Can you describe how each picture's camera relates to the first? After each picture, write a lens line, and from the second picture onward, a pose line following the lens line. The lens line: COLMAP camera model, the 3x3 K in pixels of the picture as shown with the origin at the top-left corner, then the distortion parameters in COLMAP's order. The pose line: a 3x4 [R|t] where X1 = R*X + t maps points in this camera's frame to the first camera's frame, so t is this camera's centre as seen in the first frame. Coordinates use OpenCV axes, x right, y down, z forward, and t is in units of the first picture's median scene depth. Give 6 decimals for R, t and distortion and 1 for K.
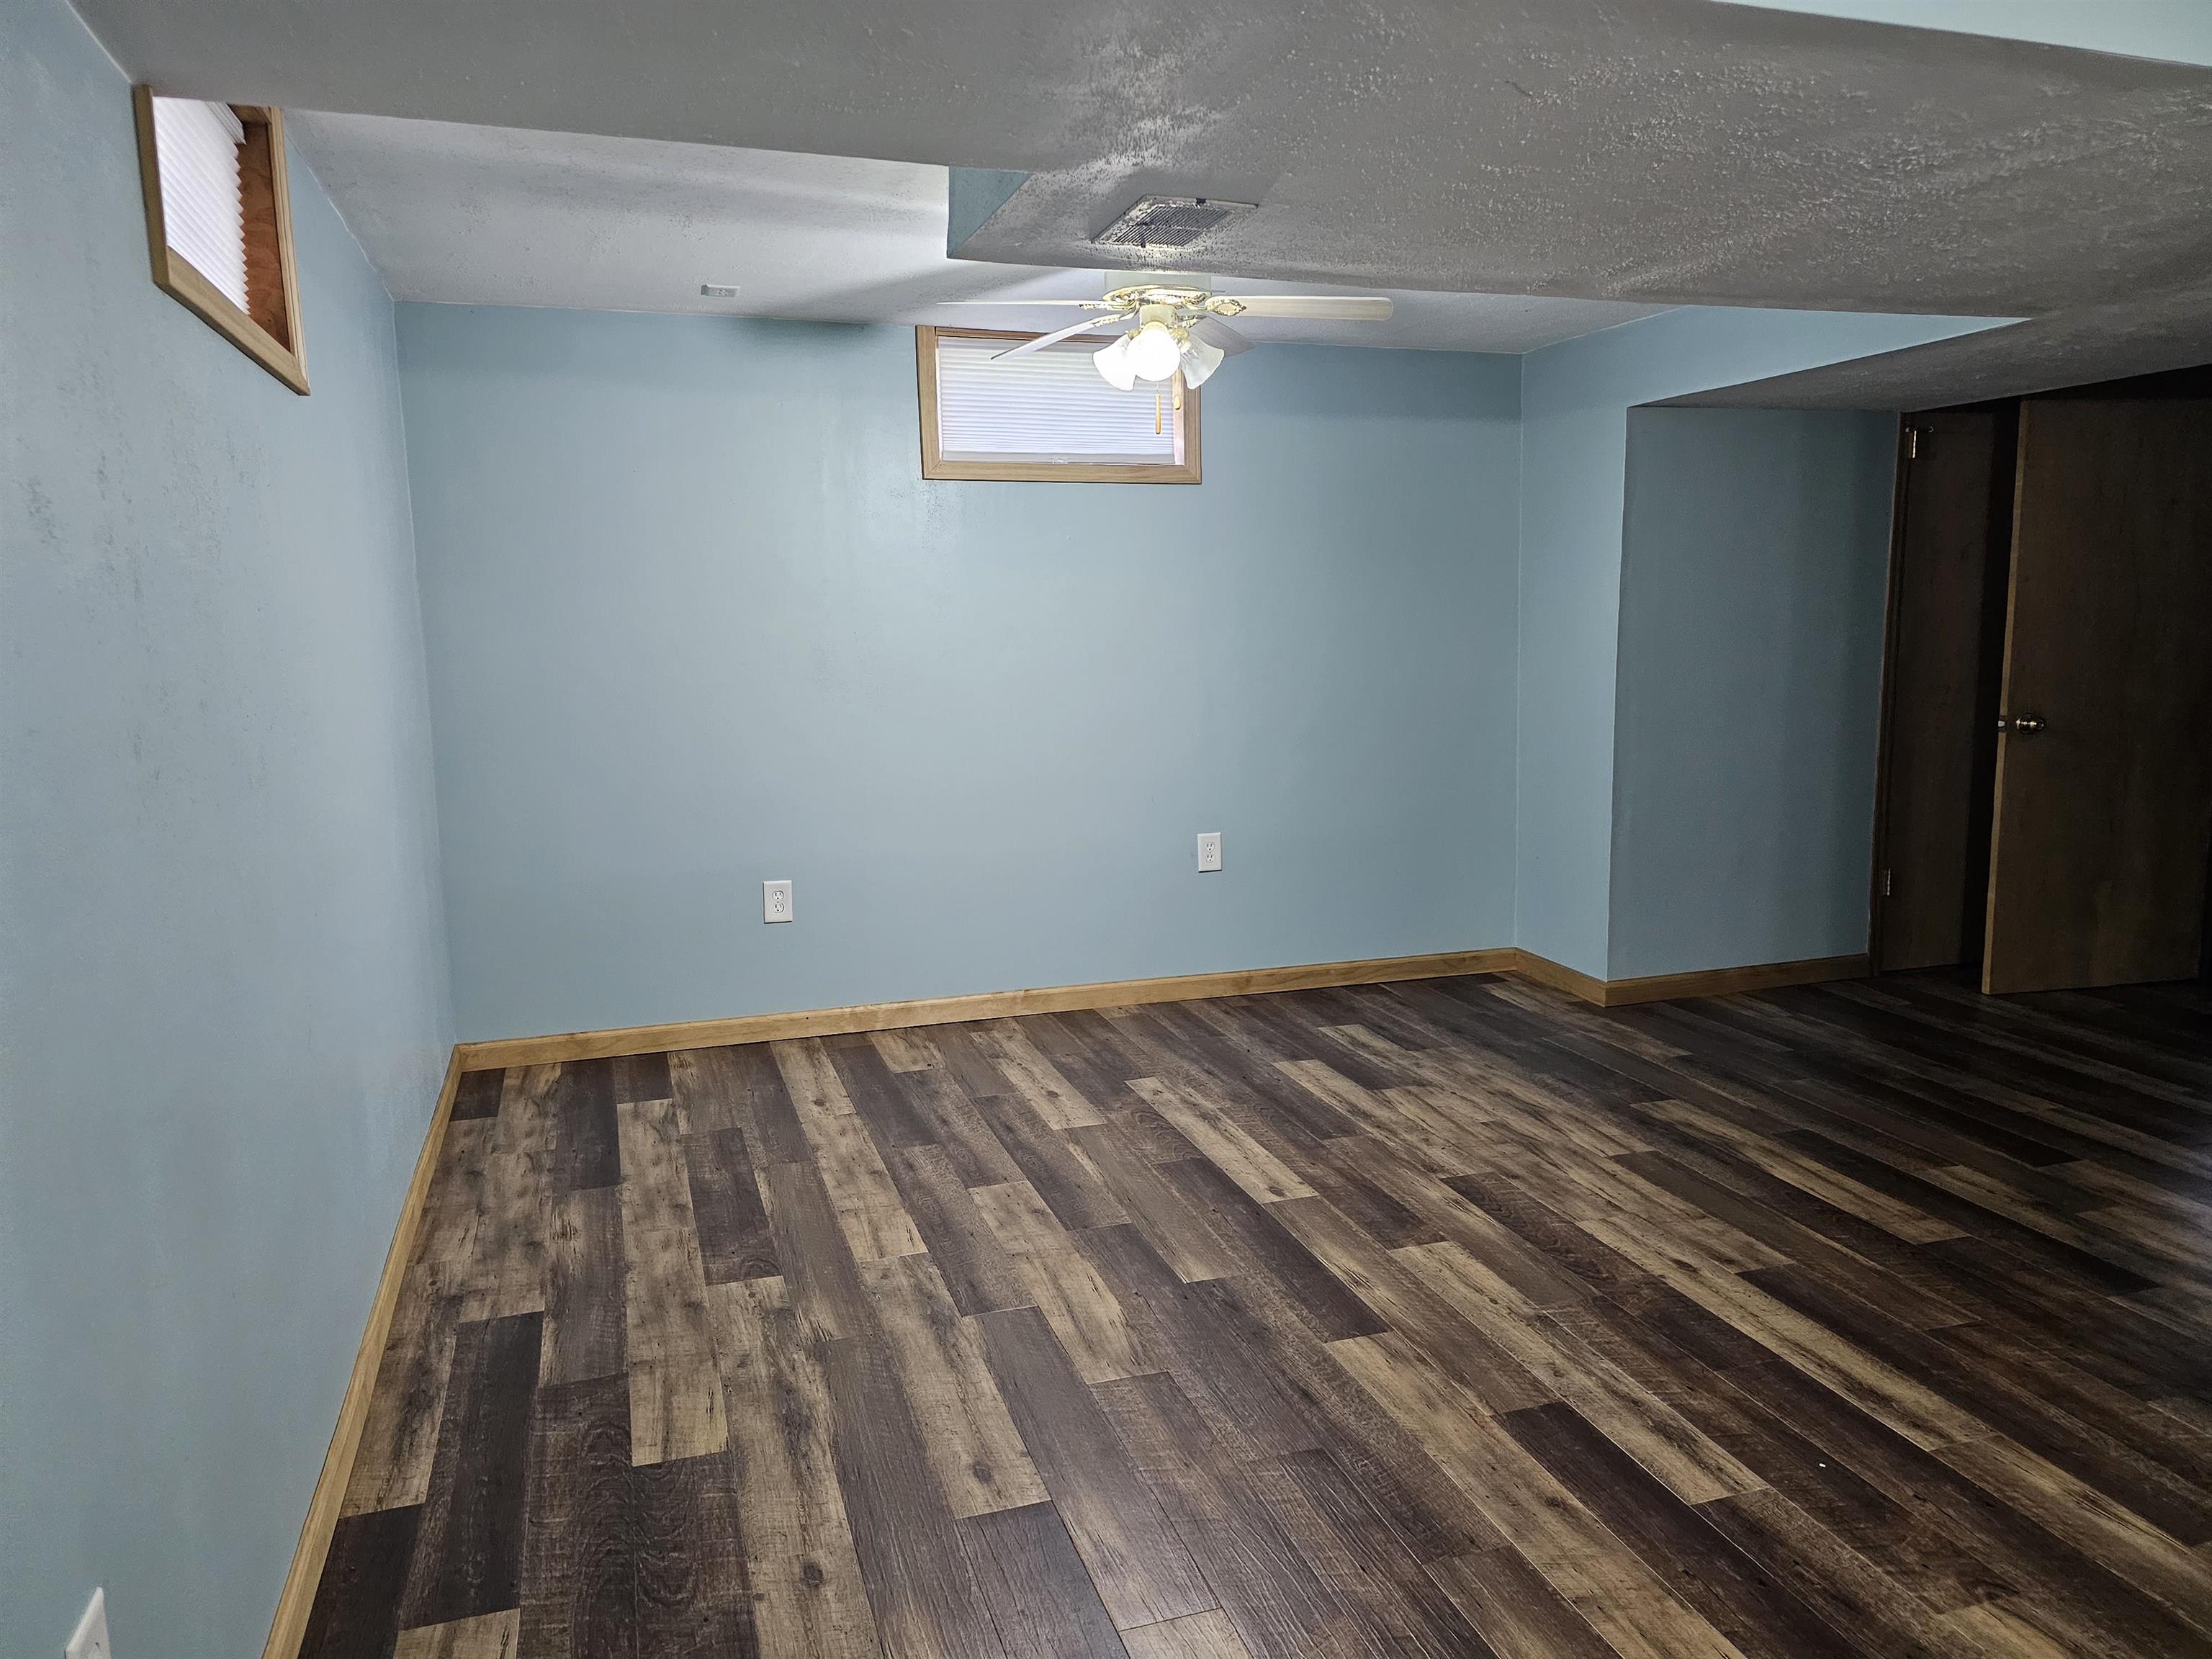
lens RADIAL K [[1480.0, 0, 1106.0], [0, 1480.0, 829.5], [0, 0, 1]] dist [0.033528, -0.003916]
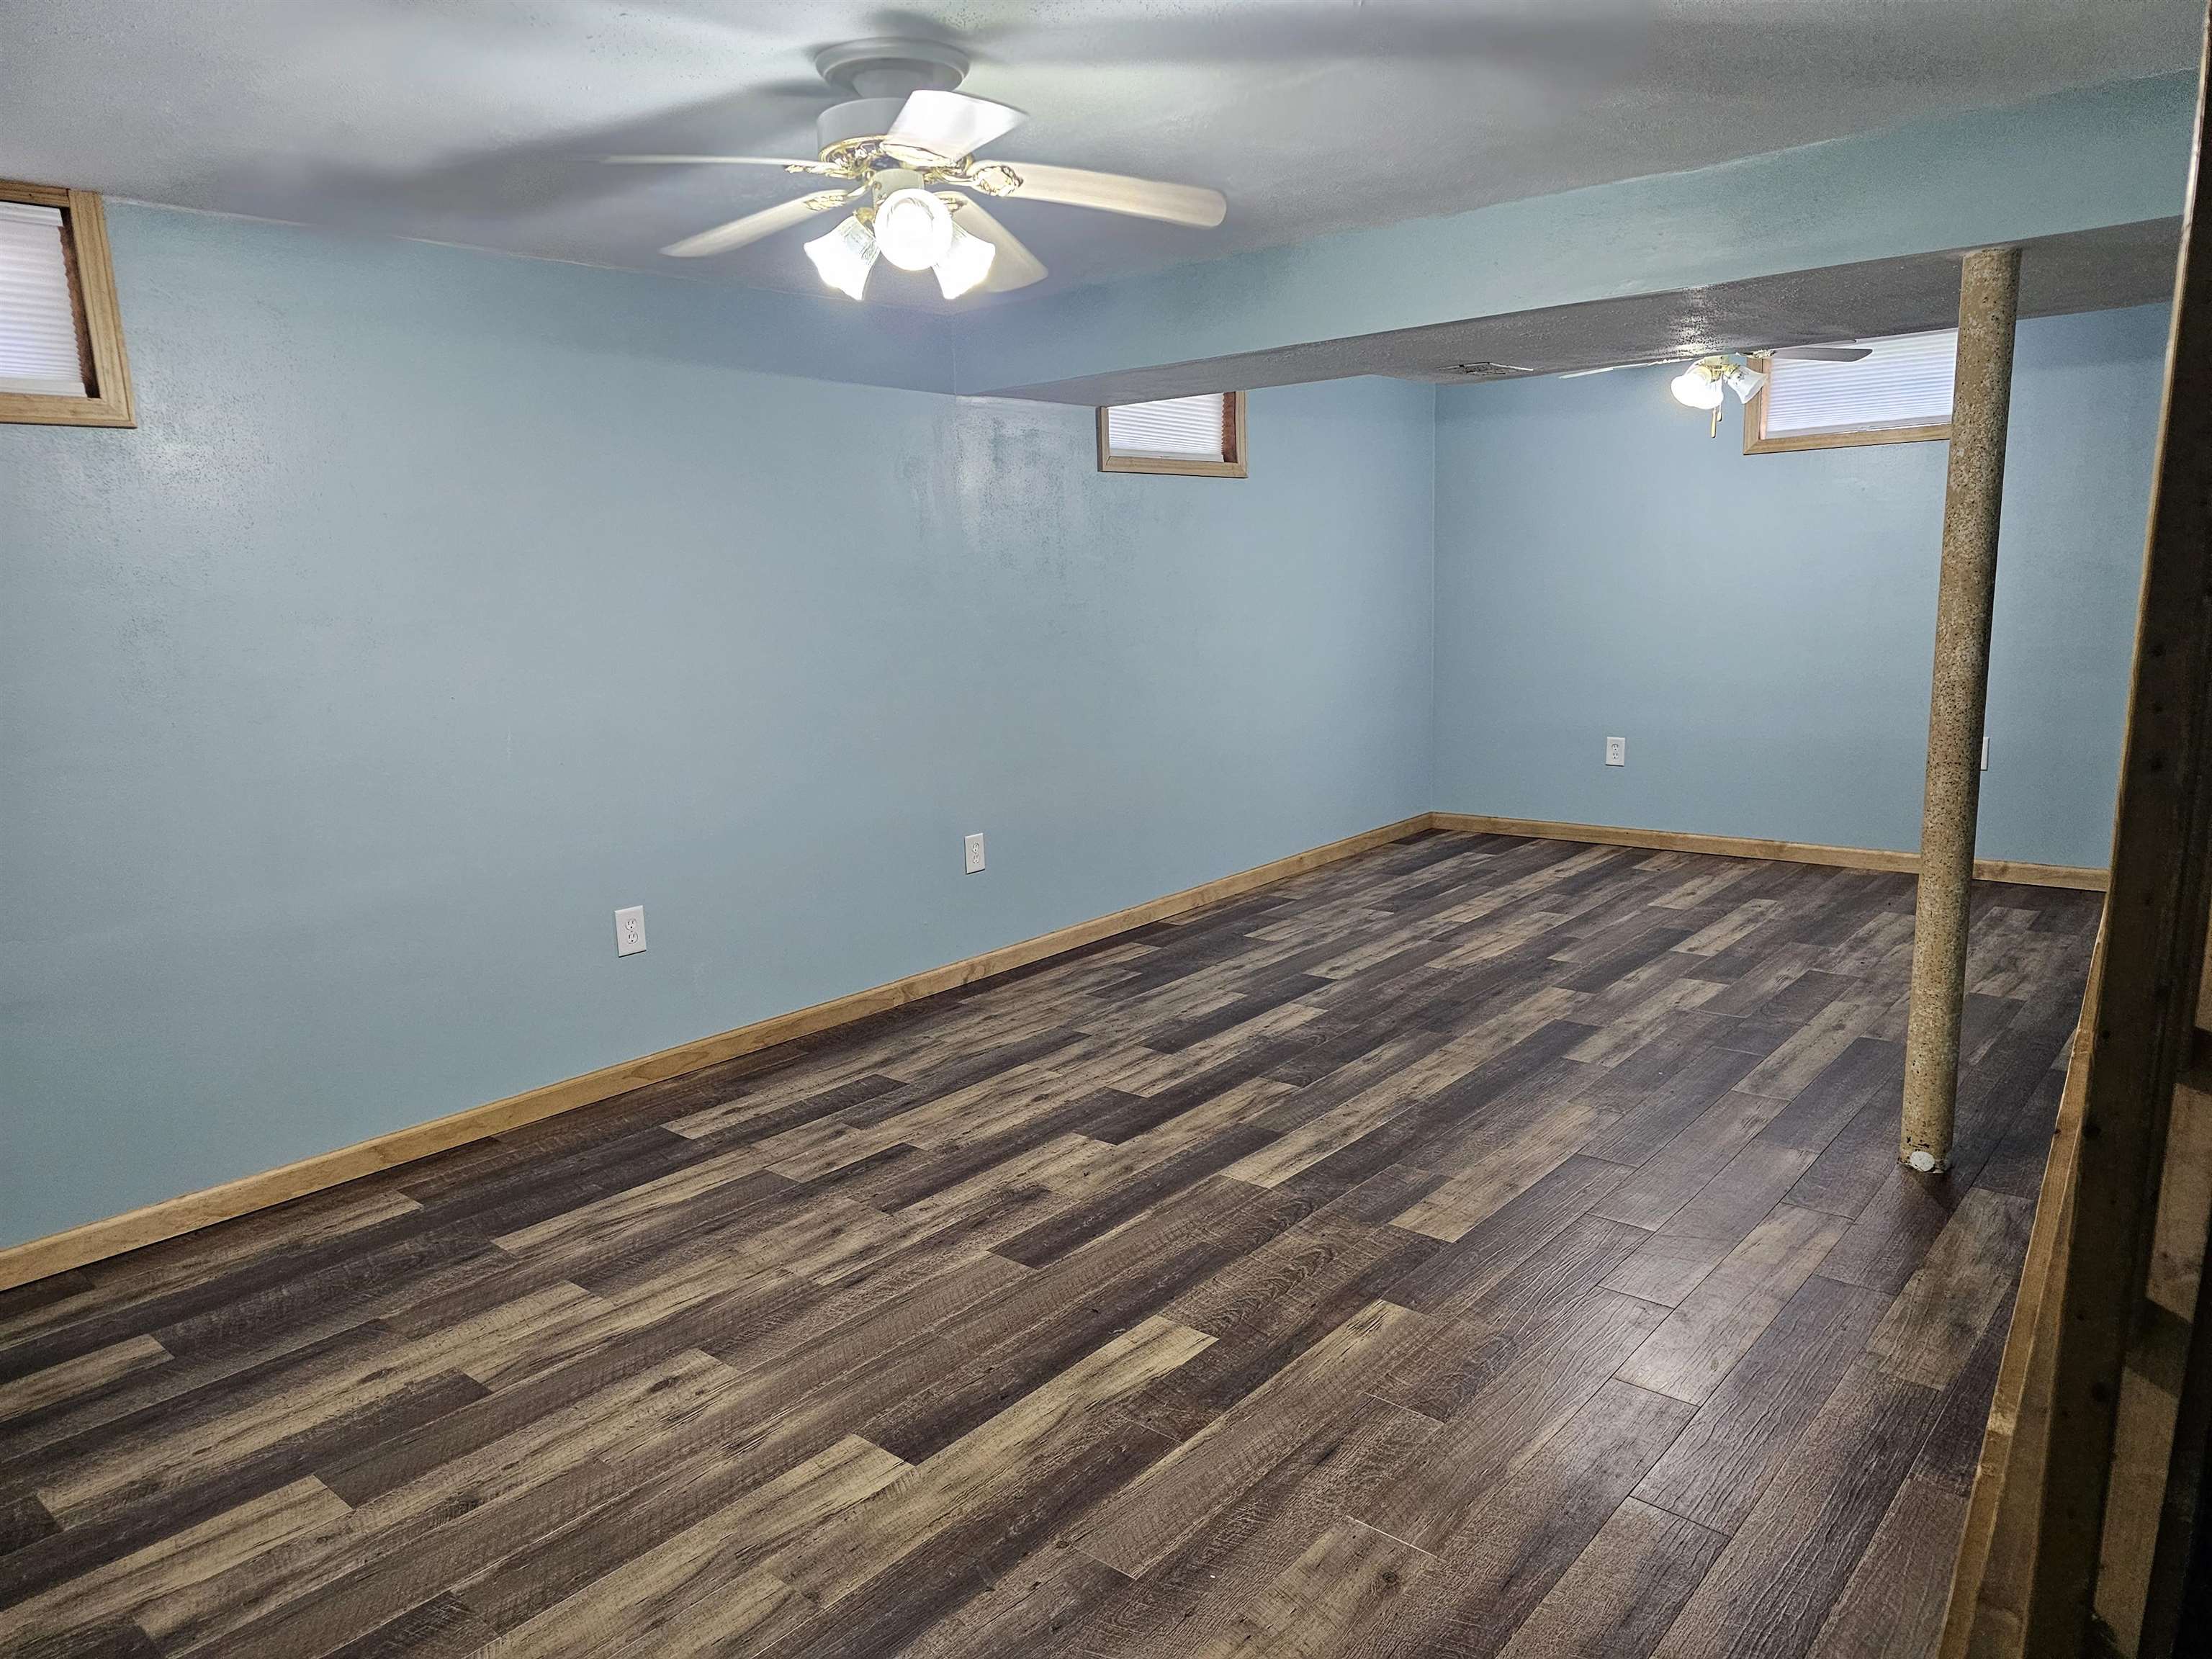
lens RADIAL K [[1480.0, 0, 1106.0], [0, 1480.0, 829.5], [0, 0, 1]] dist [0.033528, -0.003916]
pose [[0.520226, 0.139892, -0.842493, 1.206861], [-0.093432, 0.989894, 0.106674, 0.022019], [0.848902, 0.023221, 0.528040, -0.341788]]
